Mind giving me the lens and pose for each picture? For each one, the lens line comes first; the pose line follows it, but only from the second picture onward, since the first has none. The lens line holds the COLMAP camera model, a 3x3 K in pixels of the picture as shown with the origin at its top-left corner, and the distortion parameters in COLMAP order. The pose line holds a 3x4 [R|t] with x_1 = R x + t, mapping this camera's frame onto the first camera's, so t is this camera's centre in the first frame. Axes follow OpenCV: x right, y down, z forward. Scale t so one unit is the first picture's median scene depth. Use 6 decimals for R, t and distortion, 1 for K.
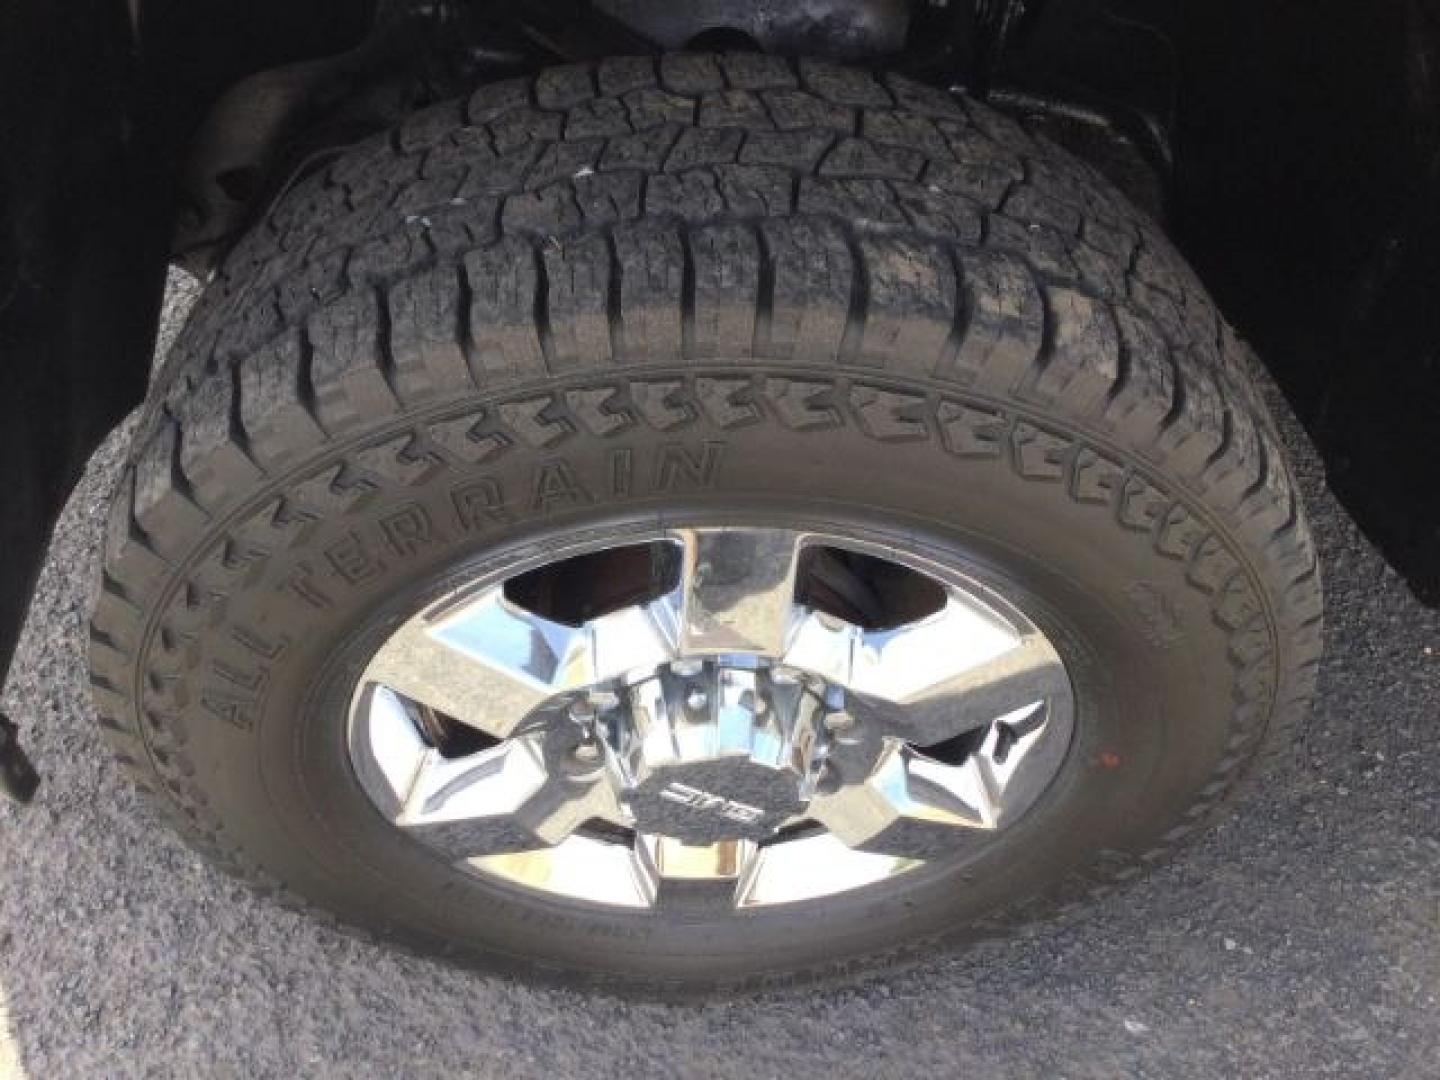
lens RADIAL K [[1283.9, 0, 726.2], [0, 1283.9, 532.9], [0, 0, 1]] dist [0.089097, -0.174716]
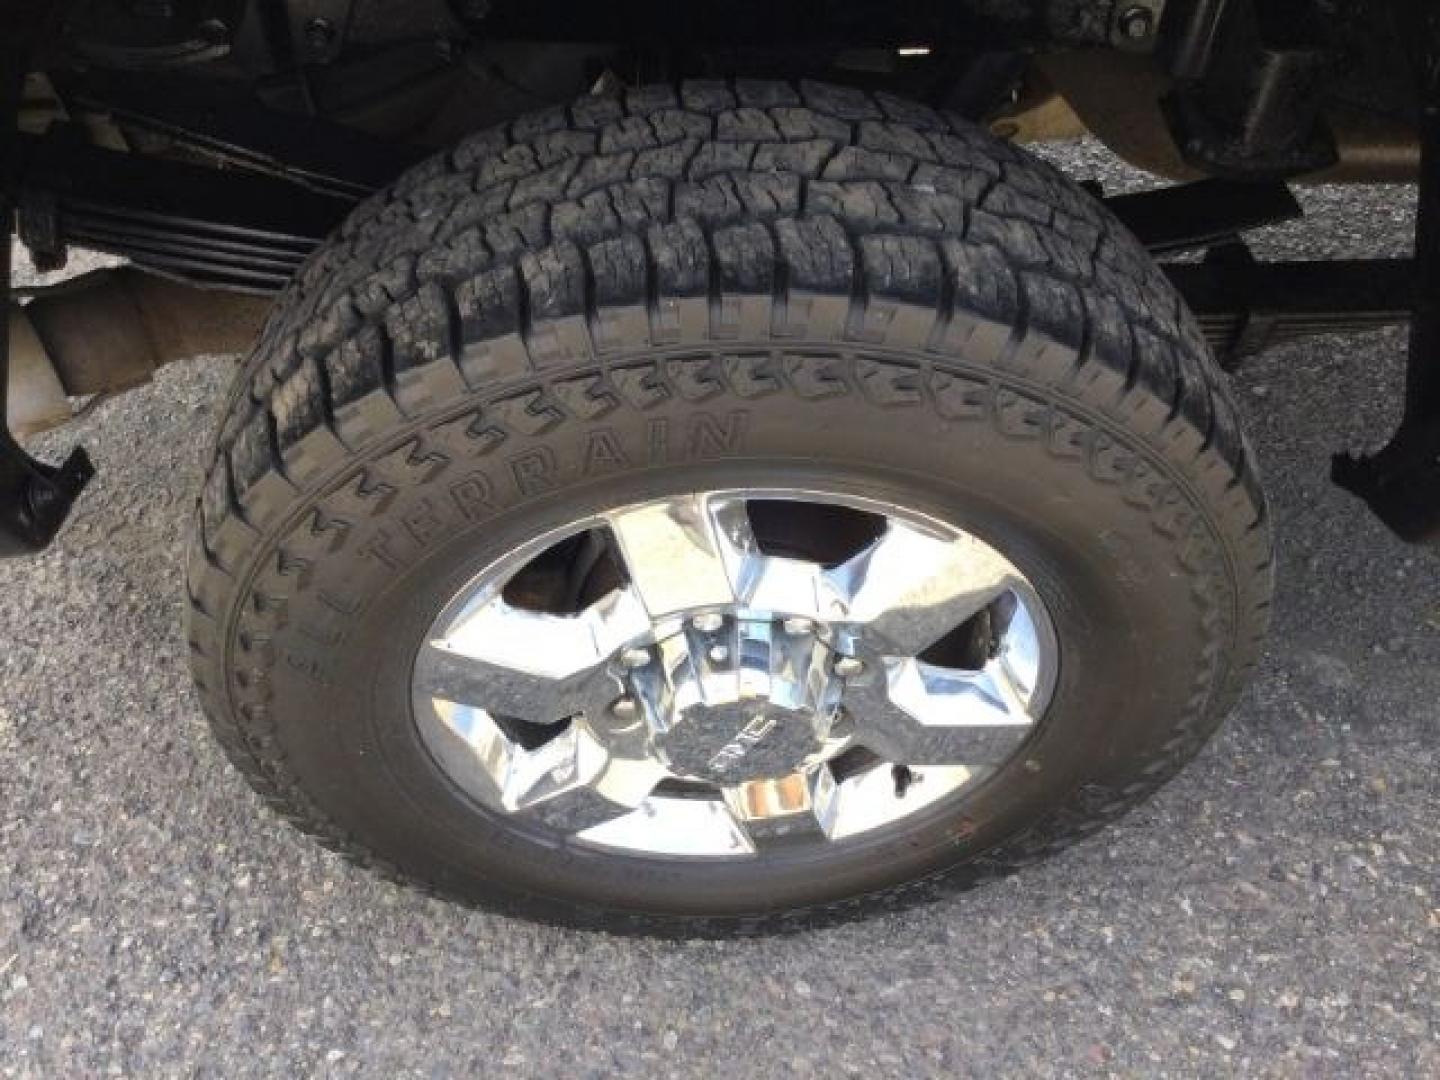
lens RADIAL K [[1267.2, 0, 720.0], [0, 1267.2, 540.0], [0, 0, 1]] dist [0.077232, -0.157678]
pose [[0.999646, -0.026620, 0.000137, -0.027188], [0.026619, 0.999642, 0.002519, 0.038595], [-0.000204, -0.002515, 0.999997, -0.134764]]
